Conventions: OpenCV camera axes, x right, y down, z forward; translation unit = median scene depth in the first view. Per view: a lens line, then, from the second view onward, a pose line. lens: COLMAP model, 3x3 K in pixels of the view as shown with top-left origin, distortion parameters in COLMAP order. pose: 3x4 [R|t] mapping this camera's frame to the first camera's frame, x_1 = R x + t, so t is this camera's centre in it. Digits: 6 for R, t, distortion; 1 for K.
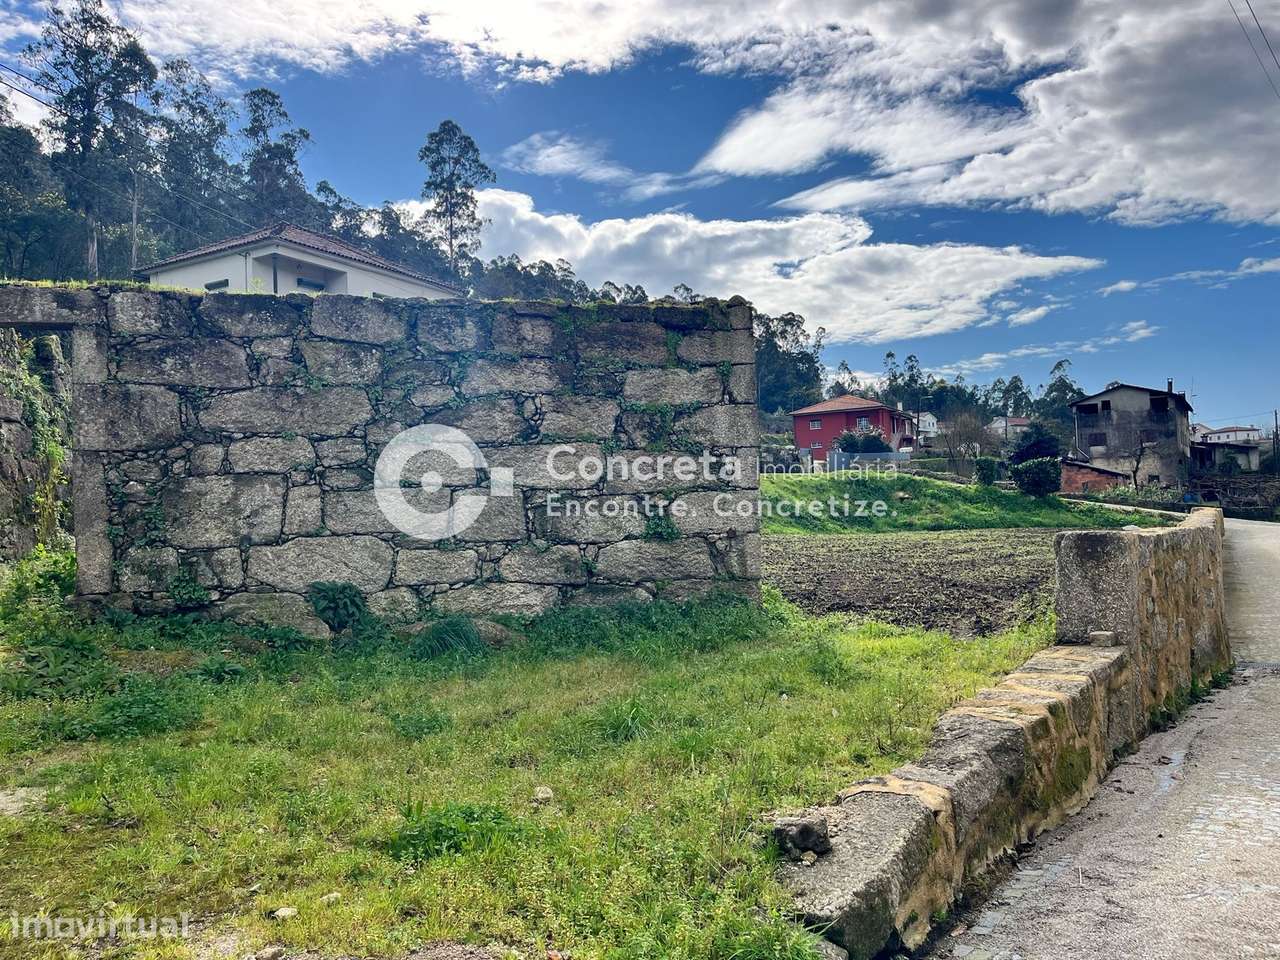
lens RADIAL K [[953.4, 0, 638.9], [0, 953.4, 462.5], [0, 0, 1]] dist [0.066960, -0.090404]
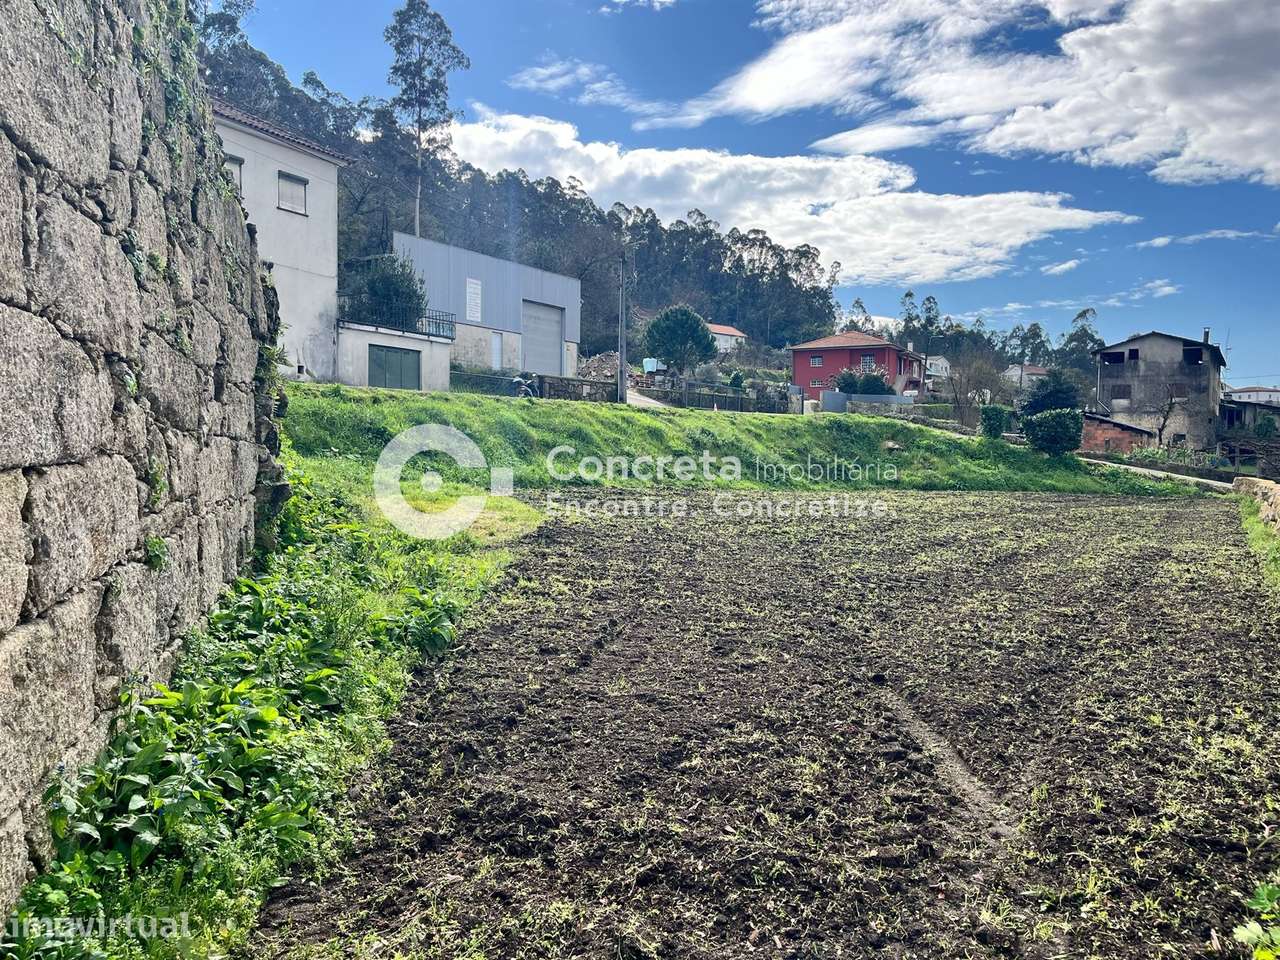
lens RADIAL K [[953.4, 0, 638.9], [0, 953.4, 462.5], [0, 0, 1]] dist [0.066960, -0.090404]
pose [[0.998718, 0.050037, -0.007665, 0.167051], [-0.049356, 0.996176, 0.072093, -0.002138], [0.011243, -0.071623, 0.997368, 0.432434]]
